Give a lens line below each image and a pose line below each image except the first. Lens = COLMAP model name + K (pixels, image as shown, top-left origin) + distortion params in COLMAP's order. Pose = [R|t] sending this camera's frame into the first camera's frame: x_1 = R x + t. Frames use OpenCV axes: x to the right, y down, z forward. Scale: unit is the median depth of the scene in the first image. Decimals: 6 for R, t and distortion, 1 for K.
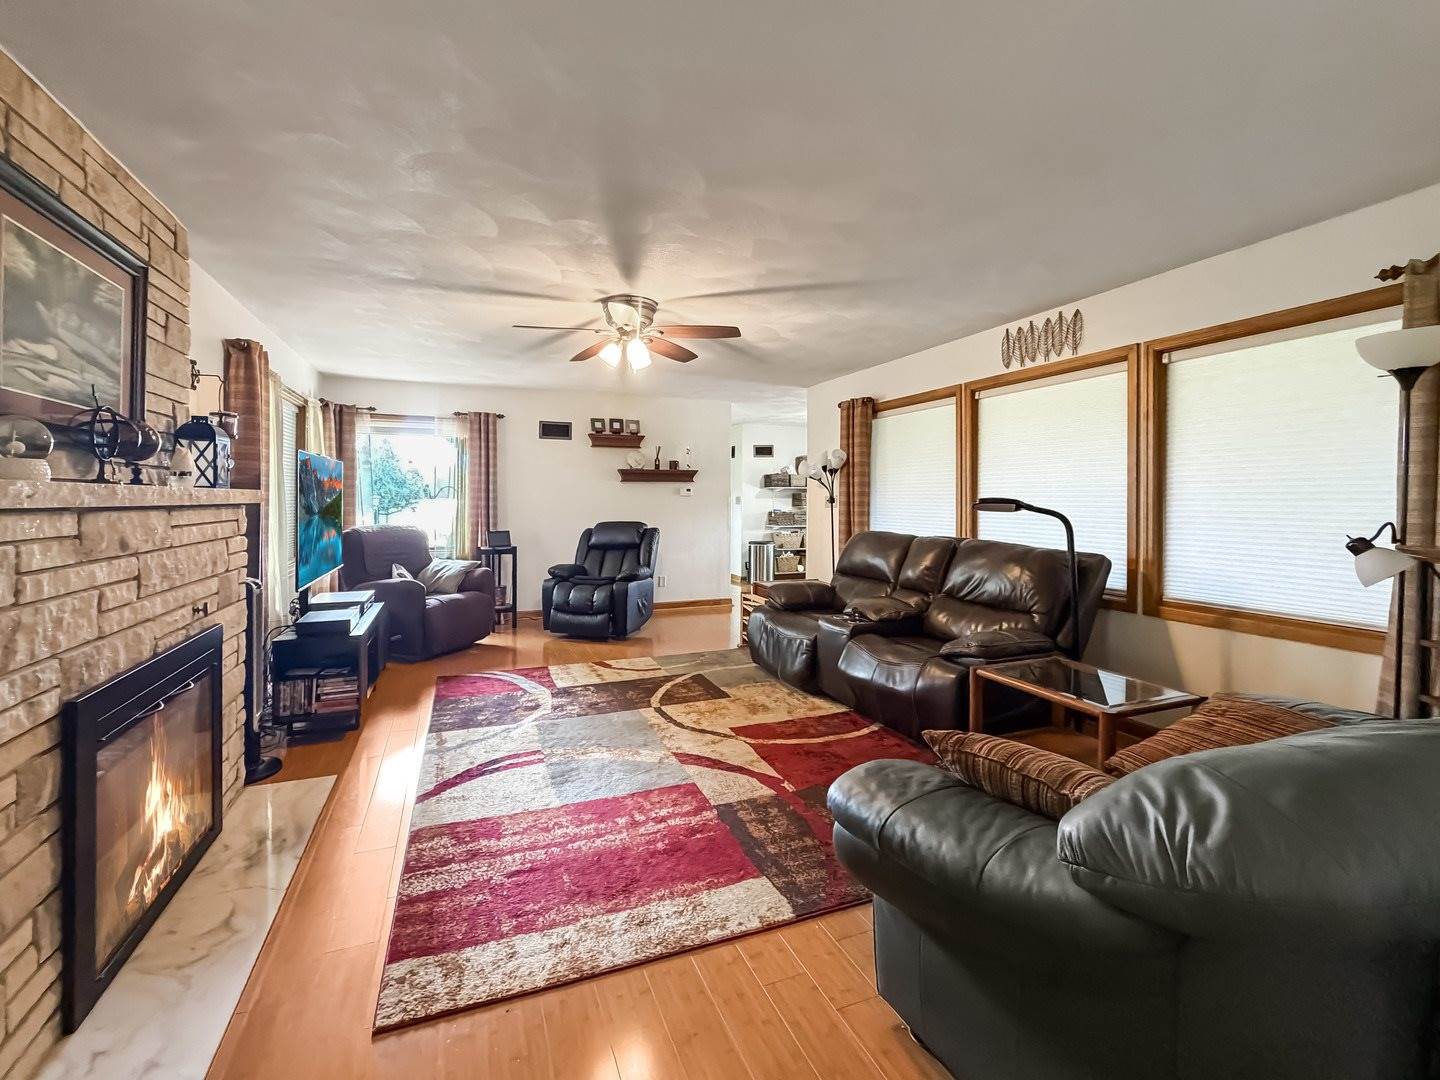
lens RADIAL K [[619.6, 0, 693.7], [0, 619.6, 501.3], [0, 0, 1]] dist [0.000728, -0.000097]
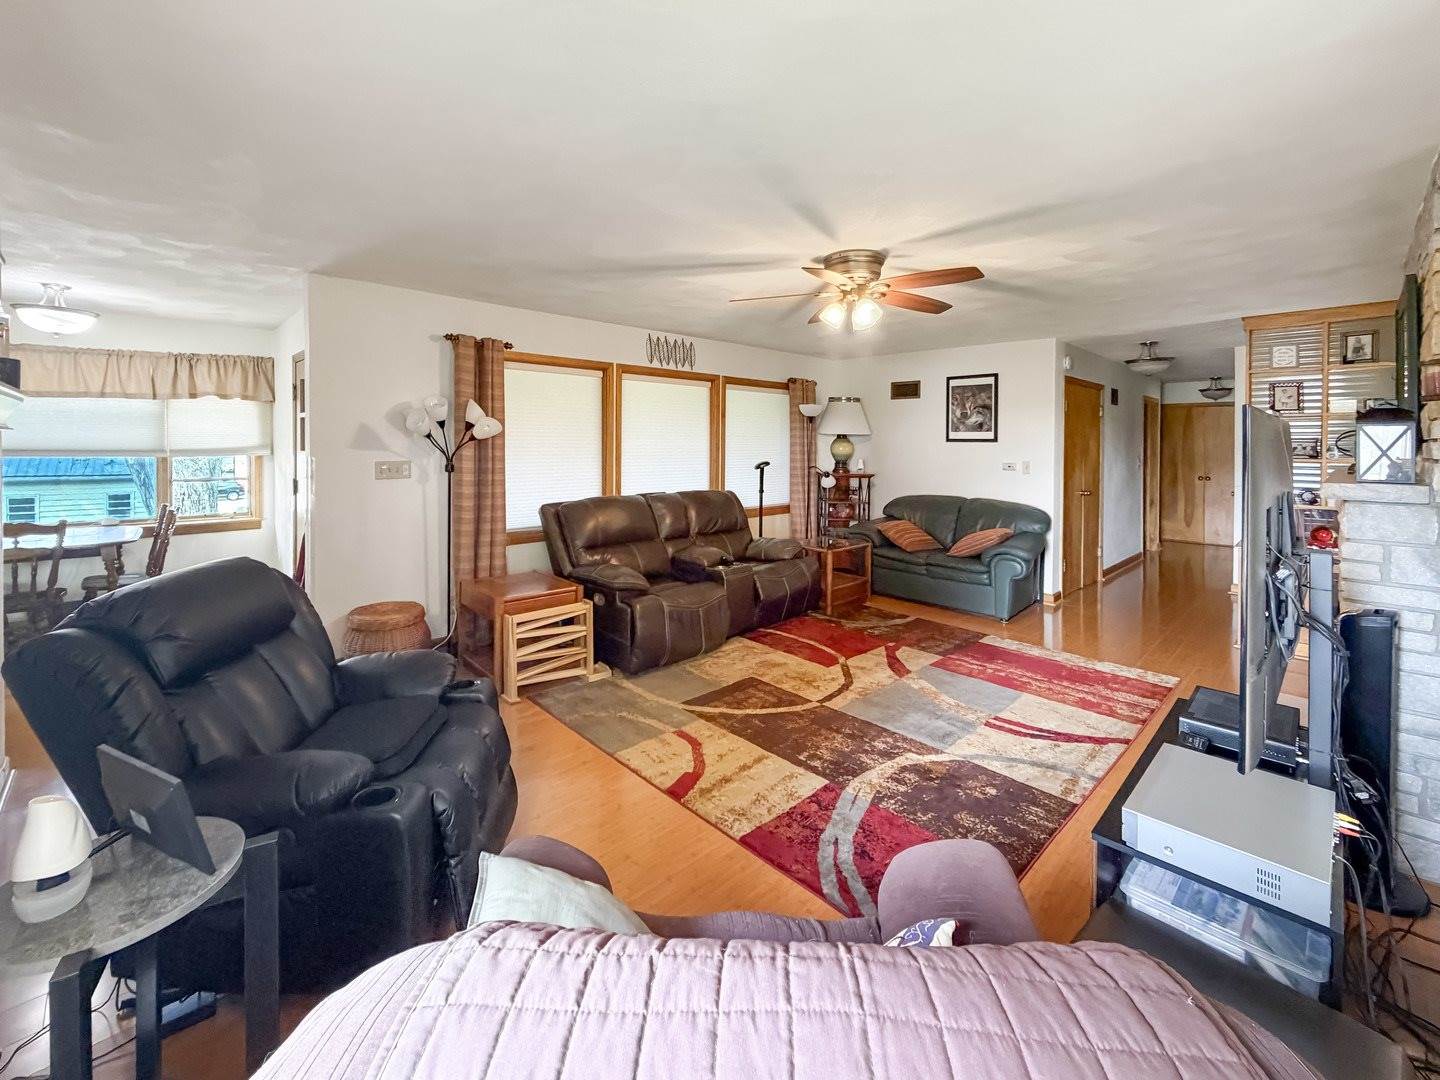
lens RADIAL K [[606.4, 0, 712.0], [0, 606.4, 452.3], [0, 0, 1]] dist [0.002080, -0.000028]
pose [[-0.393732, -0.019261, 0.919024, -0.910074], [-0.005238, 0.999811, 0.018710, -0.057431], [-0.919210, 0.002553, -0.393758, 1.677637]]
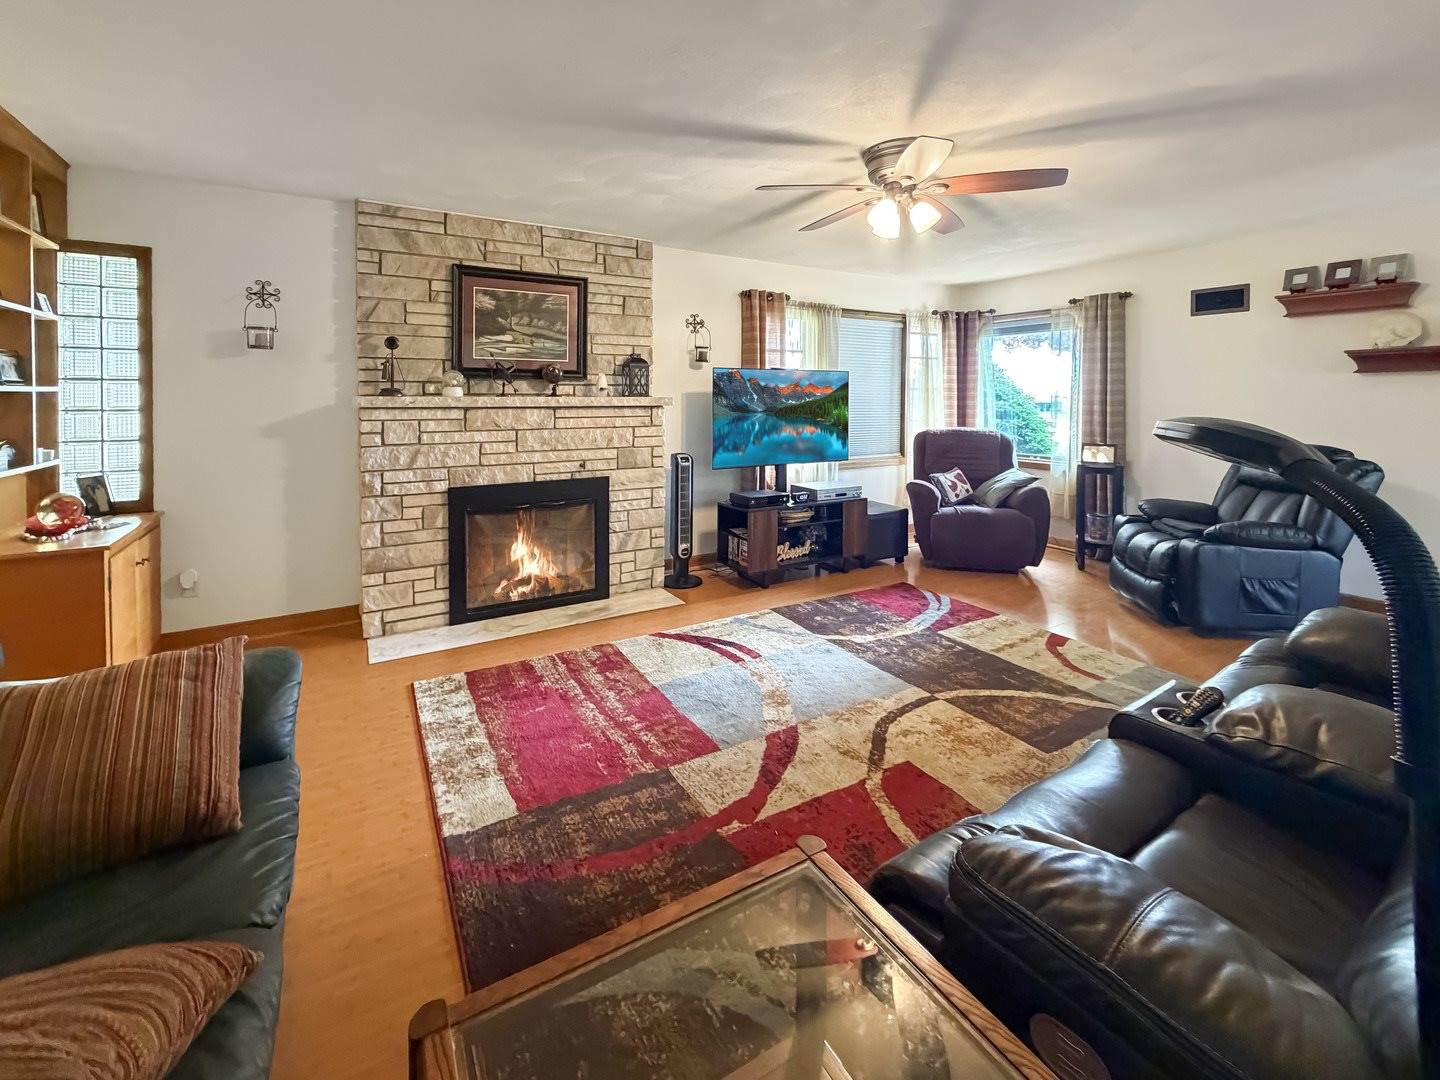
lens RADIAL K [[616.8, 0, 715.7], [0, 616.8, 403.8], [0, 0, 1]] dist [-0.000261, -0.000016]
pose [[0.172262, 0.008290, -0.985016, 0.666495], [-0.005311, 0.999958, 0.007487, -0.011220], [0.985037, 0.003941, 0.172299, 0.703377]]
